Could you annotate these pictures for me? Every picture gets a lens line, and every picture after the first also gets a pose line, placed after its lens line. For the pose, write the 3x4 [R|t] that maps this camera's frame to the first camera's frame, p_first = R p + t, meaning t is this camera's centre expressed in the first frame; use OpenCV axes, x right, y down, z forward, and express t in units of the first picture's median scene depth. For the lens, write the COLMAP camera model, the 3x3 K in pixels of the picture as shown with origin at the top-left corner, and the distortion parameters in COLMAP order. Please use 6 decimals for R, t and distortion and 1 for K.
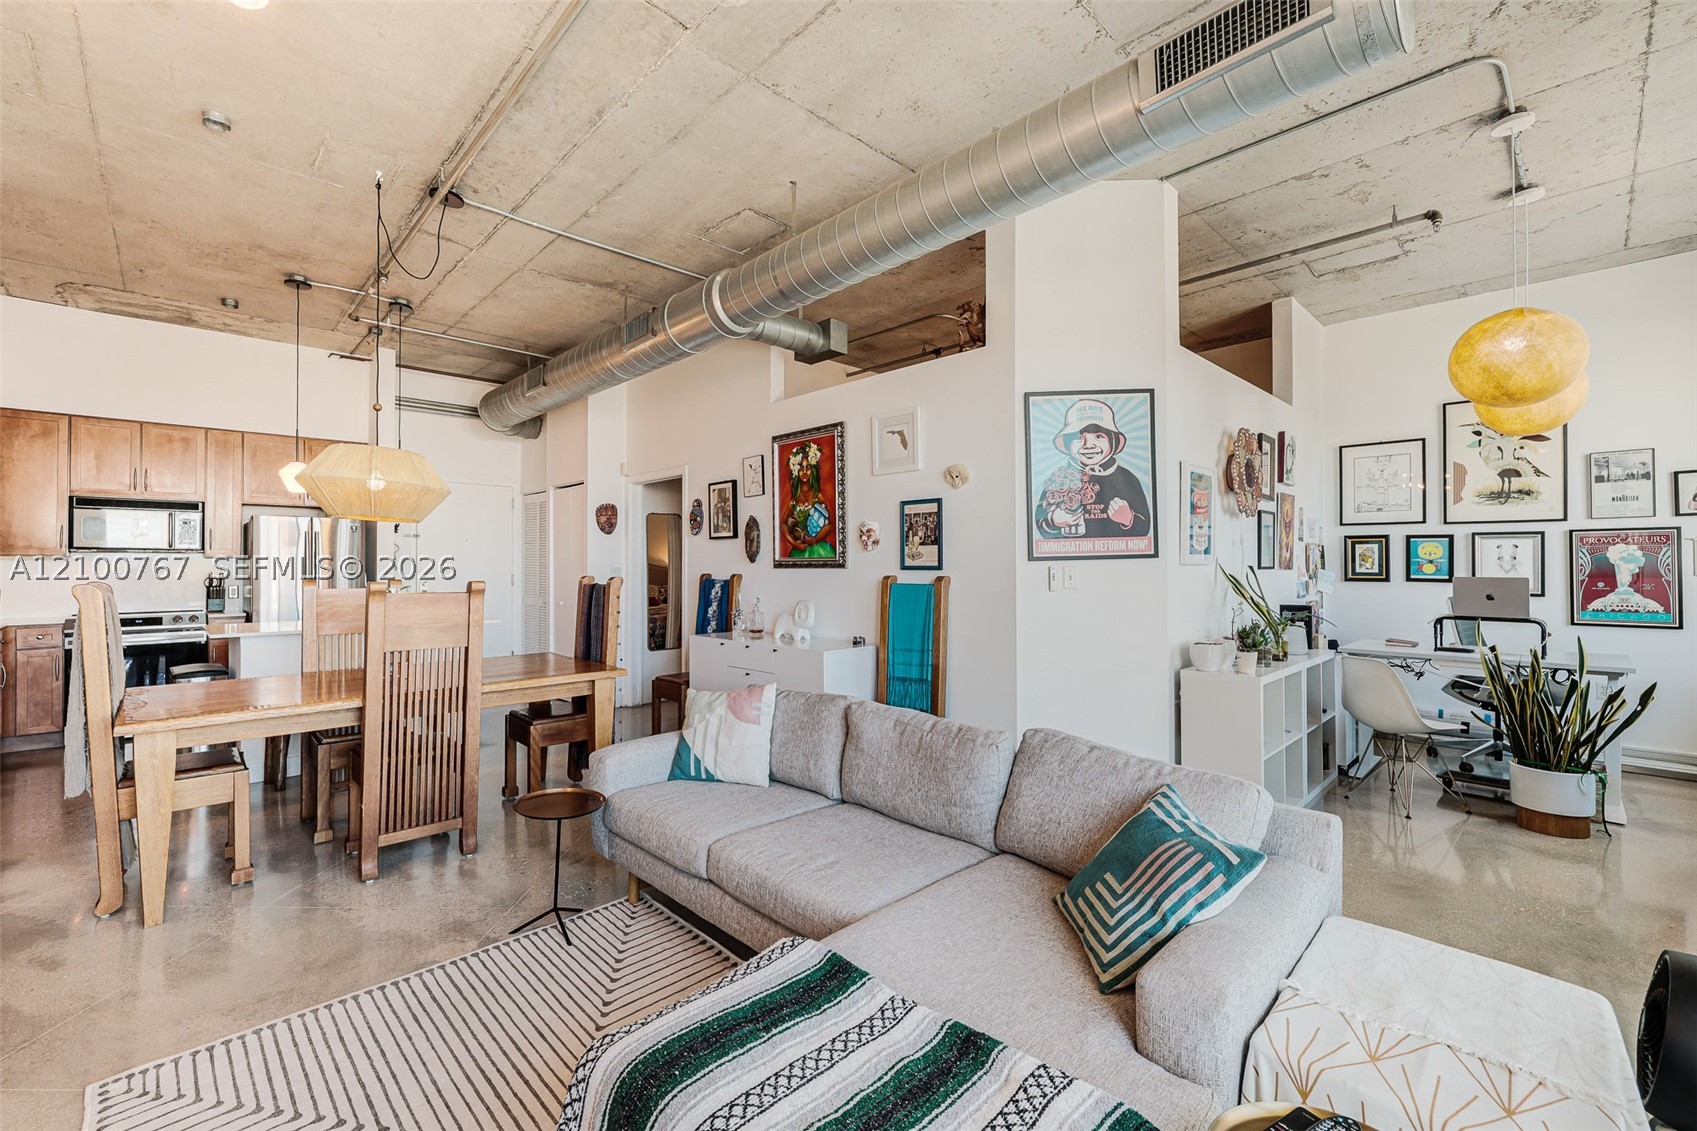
lens RADIAL K [[711.9, 0, 836.0], [0, 711.9, 556.7], [0, 0, 1]] dist [0.000140, -0.000875]
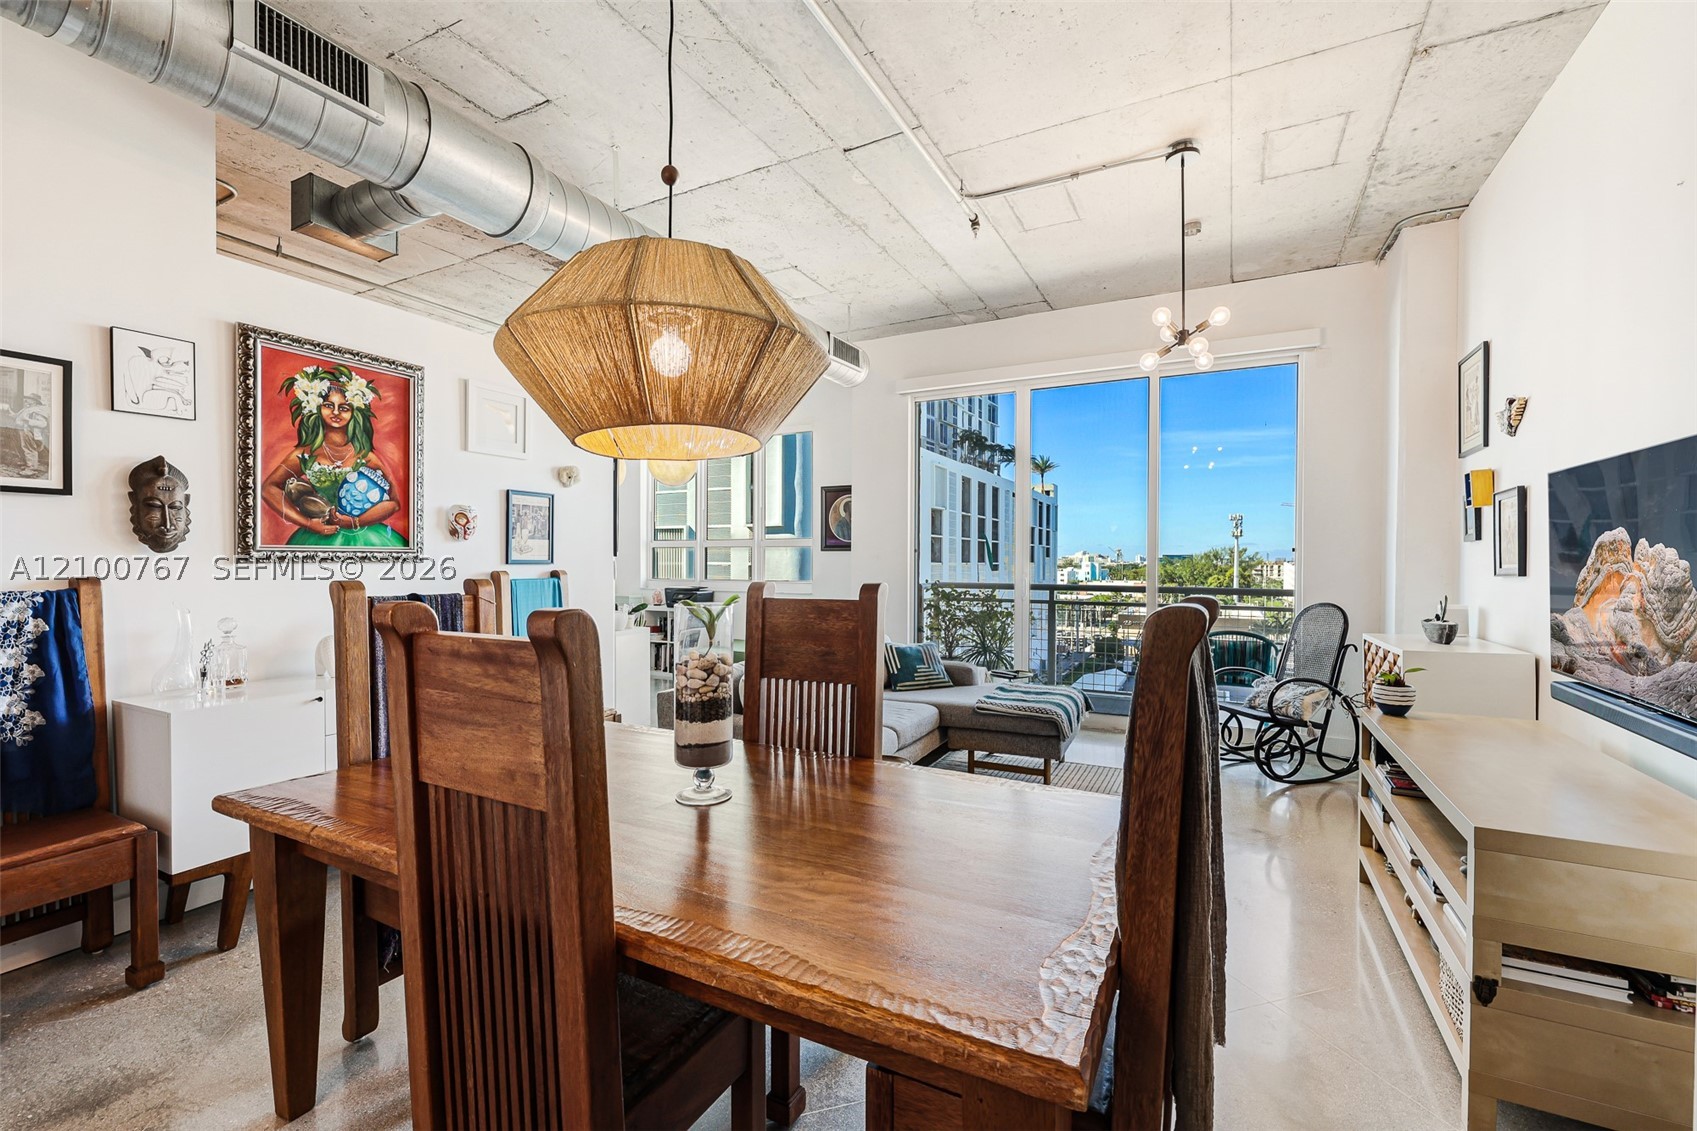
lens RADIAL K [[711.9, 0, 850.8], [0, 711.9, 573.5], [0, 0, 1]] dist [0.000140, -0.000875]
pose [[-0.321942, -0.016089, 0.946623, -0.800609], [-0.014172, 0.999825, 0.012173, 0.011326], [-0.946653, -0.009497, -0.322113, 0.765897]]
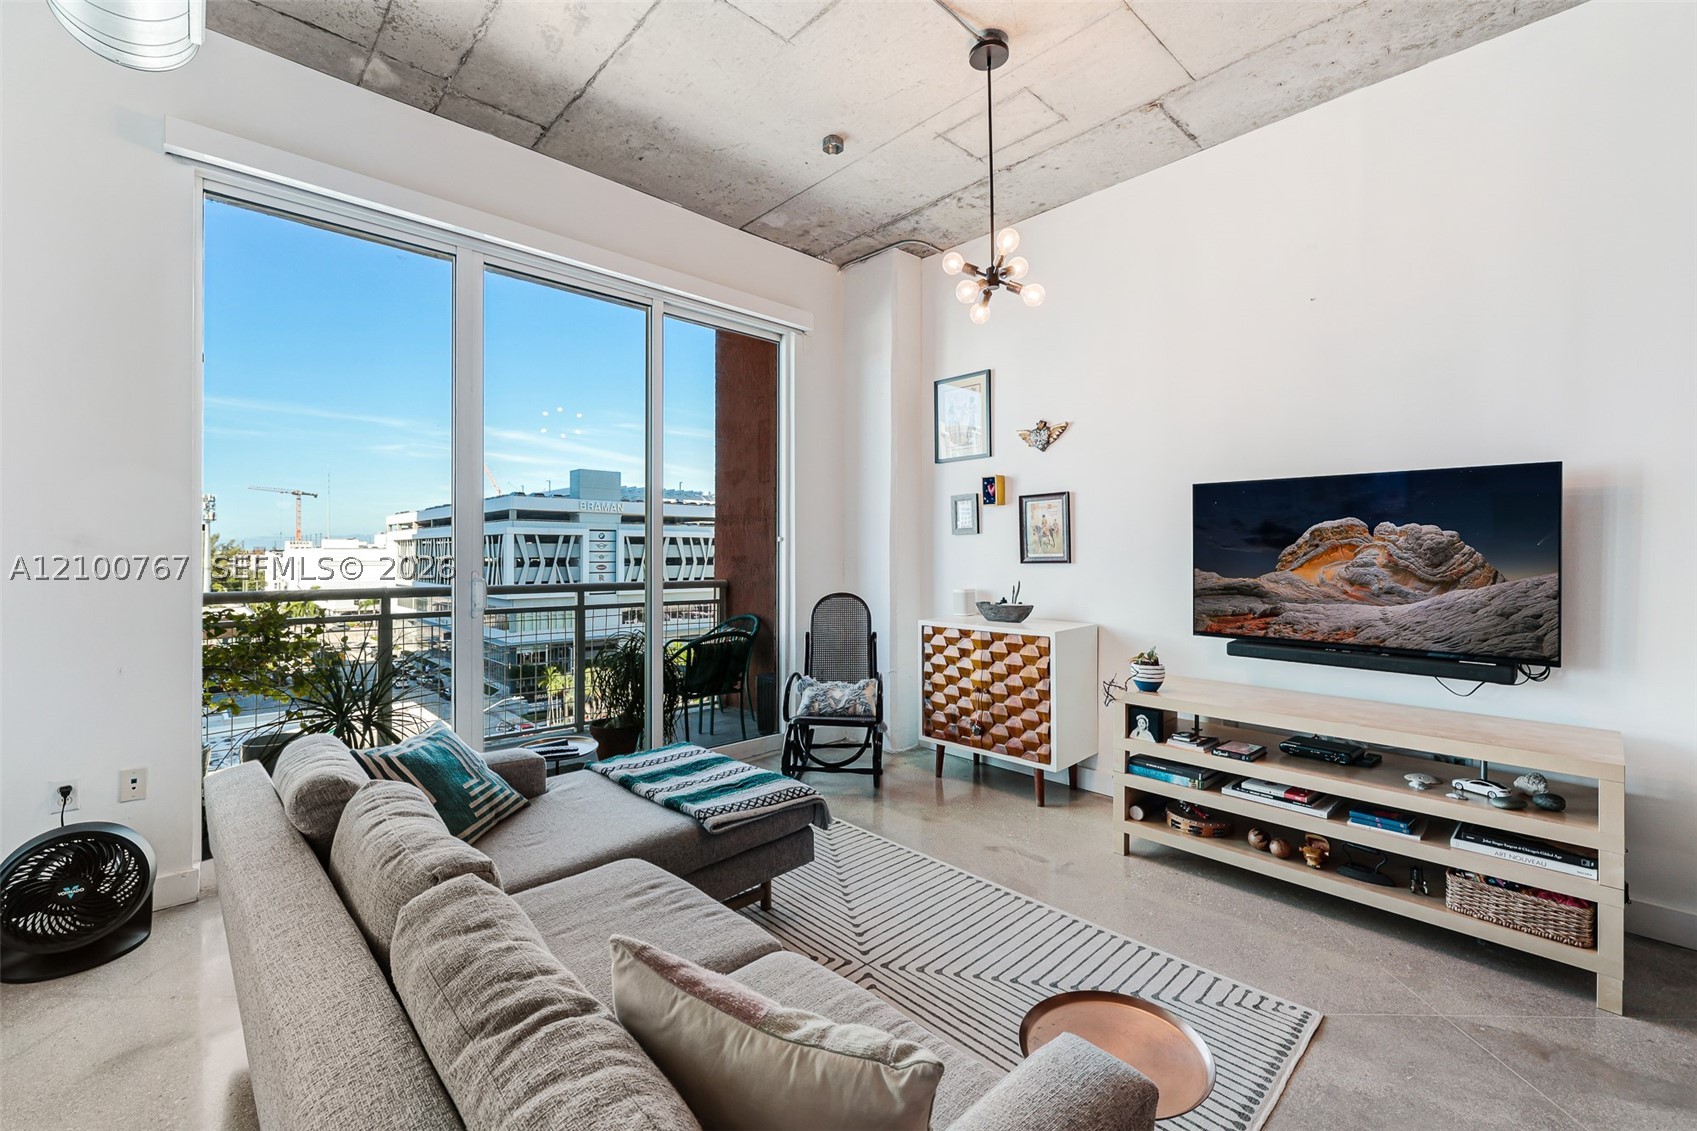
lens RADIAL K [[711.9, 0, 843.8], [0, 711.9, 552.9], [0, 0, 1]] dist [0.000140, -0.000875]
pose [[-0.999959, 0.000175, 0.009042, -0.115437], [0.000075, 0.999939, -0.011053, 0.010788], [-0.009043, -0.011052, -0.999898, 0.802369]]
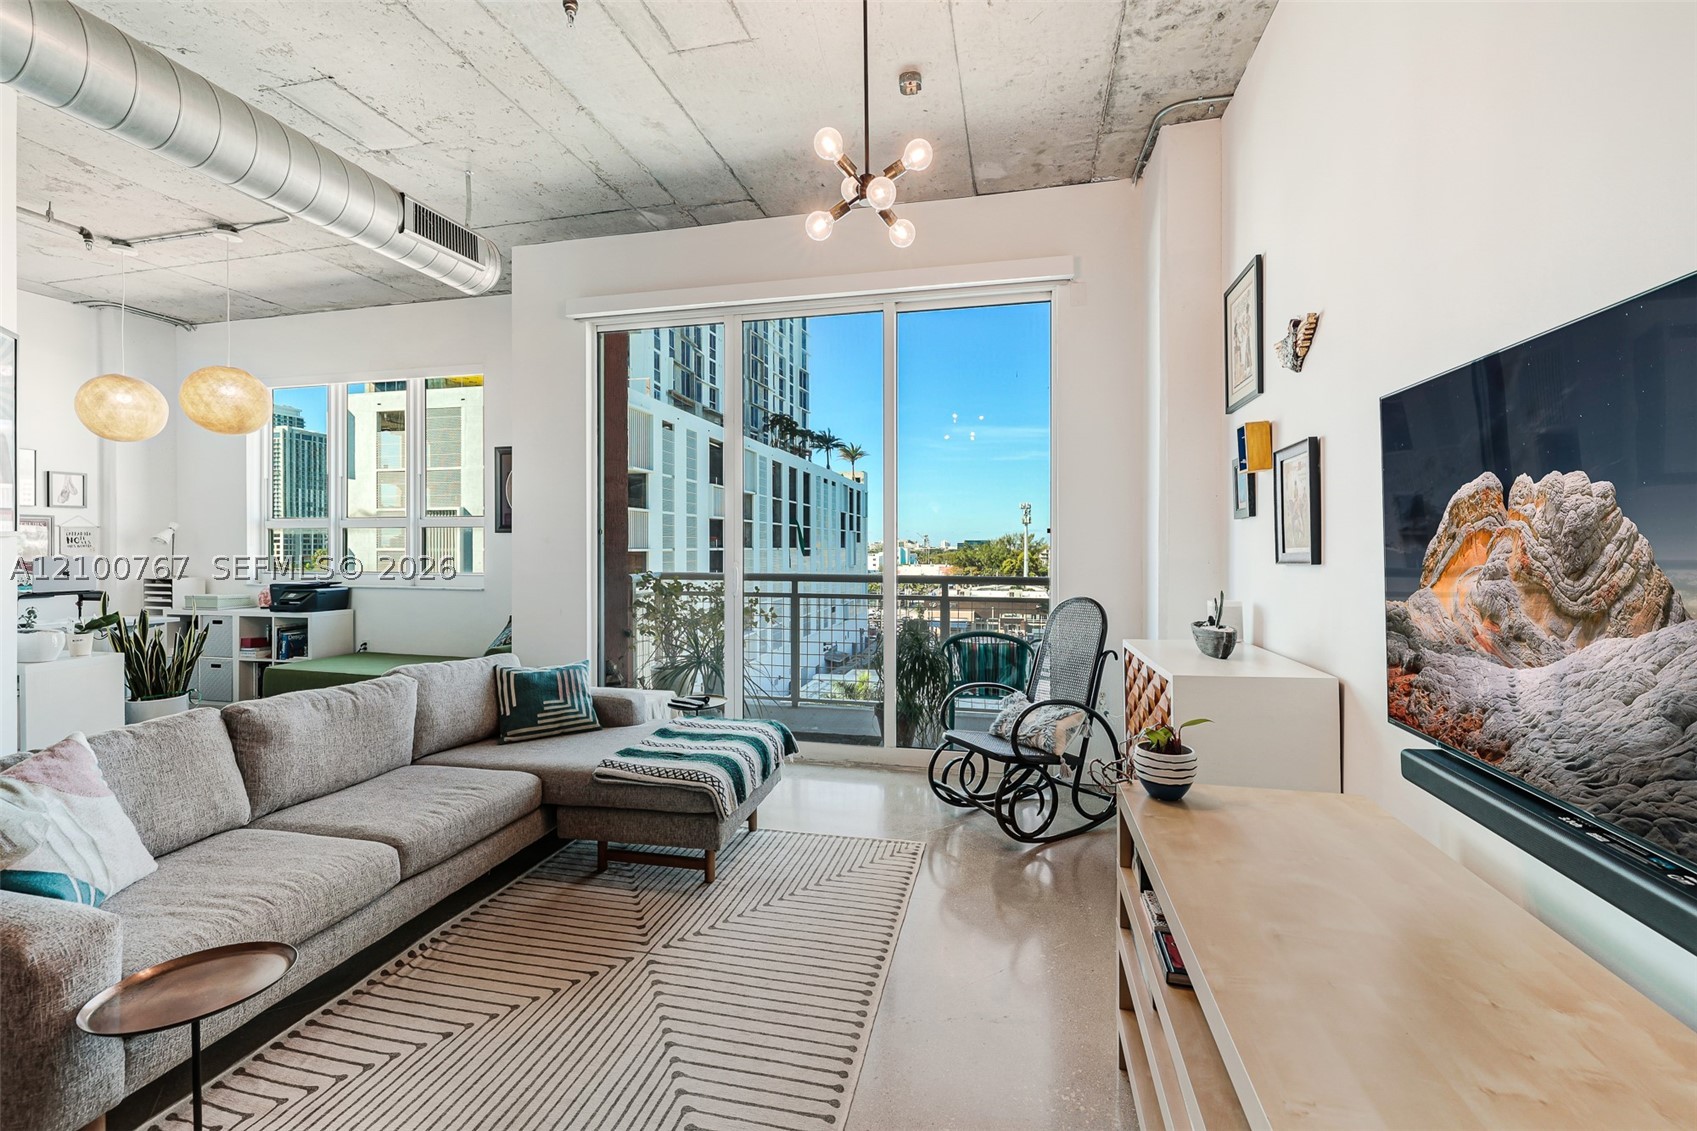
lens RADIAL K [[711.9, 0, 847.0], [0, 711.9, 551.3], [0, 0, 1]] dist [0.000140, -0.000875]
pose [[-0.545933, -0.004283, 0.837818, -0.599455], [-0.010103, 0.999948, -0.001471, 0.008466], [-0.837768, -0.009268, -0.545948, 0.477120]]
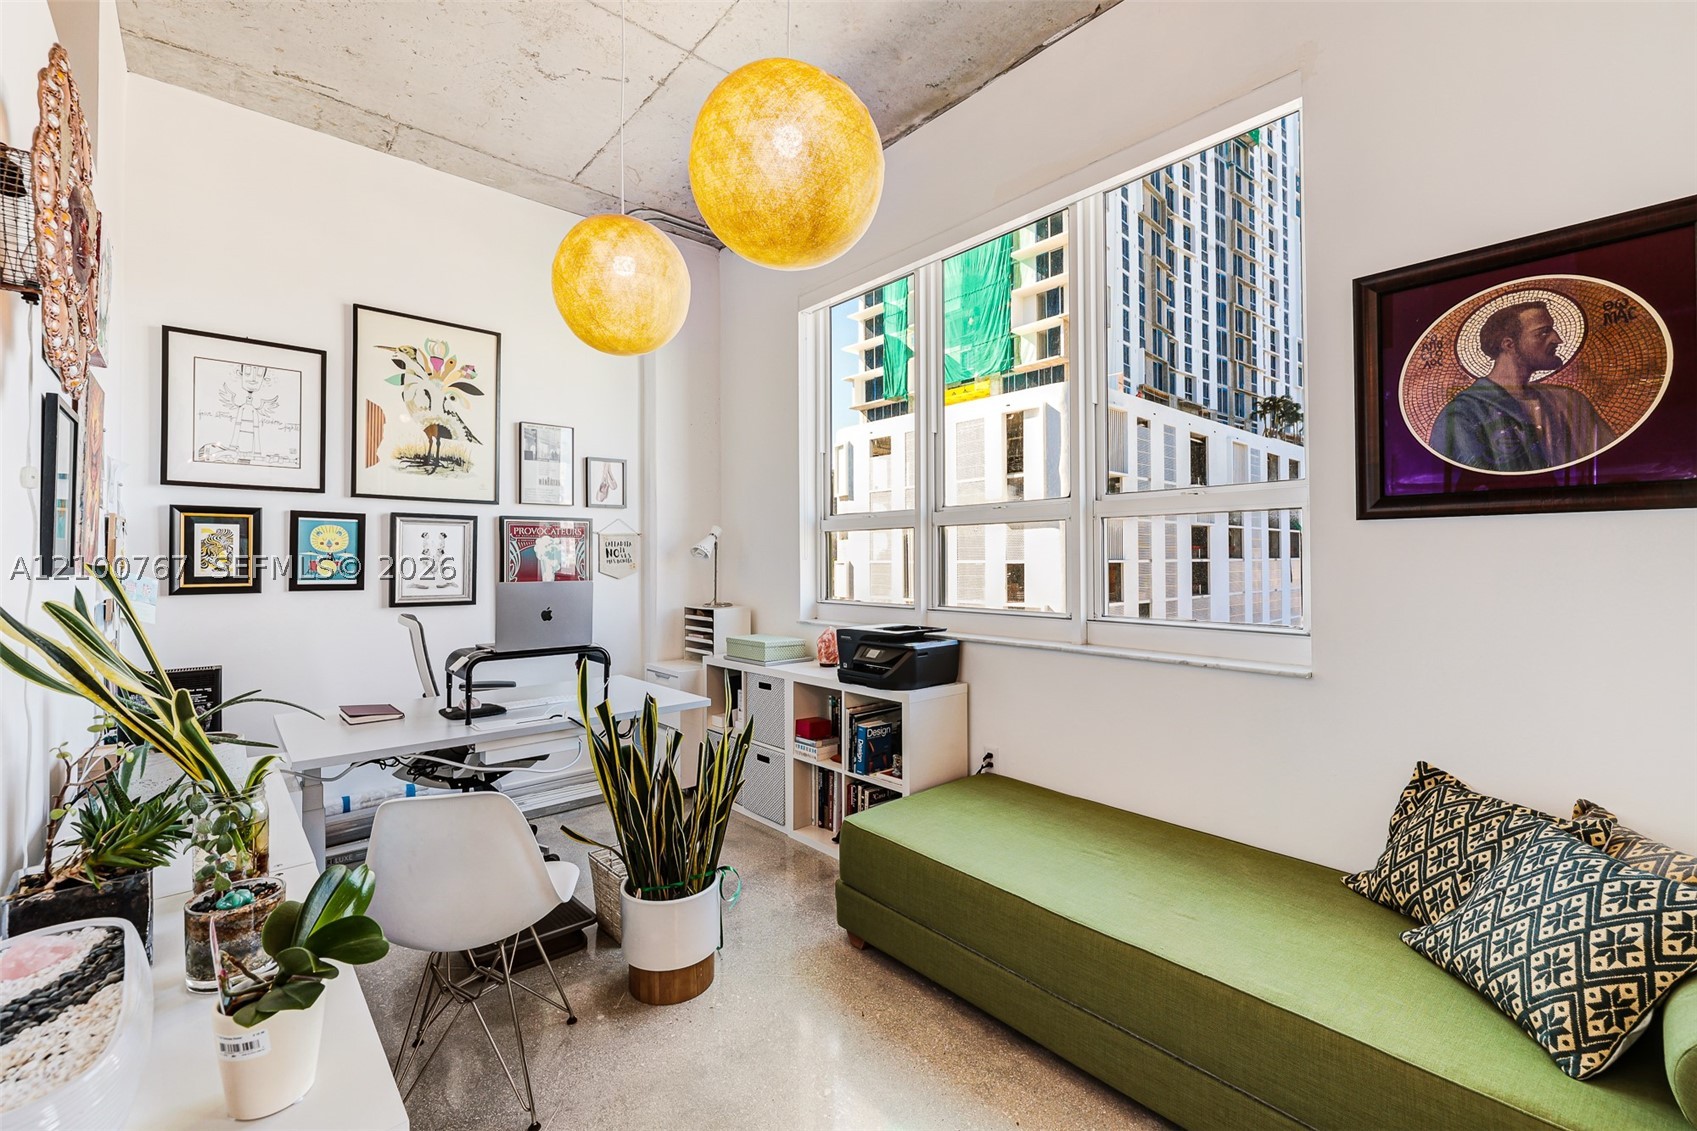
lens RADIAL K [[711.9, 0, 837.9], [0, 711.9, 551.2], [0, 0, 1]] dist [0.000140, -0.000875]
pose [[0.041320, 0.012900, 0.999063, 0.277934], [-0.006986, 0.999896, -0.012621, 0.007760], [-0.999122, -0.006458, 0.041406, 0.609465]]
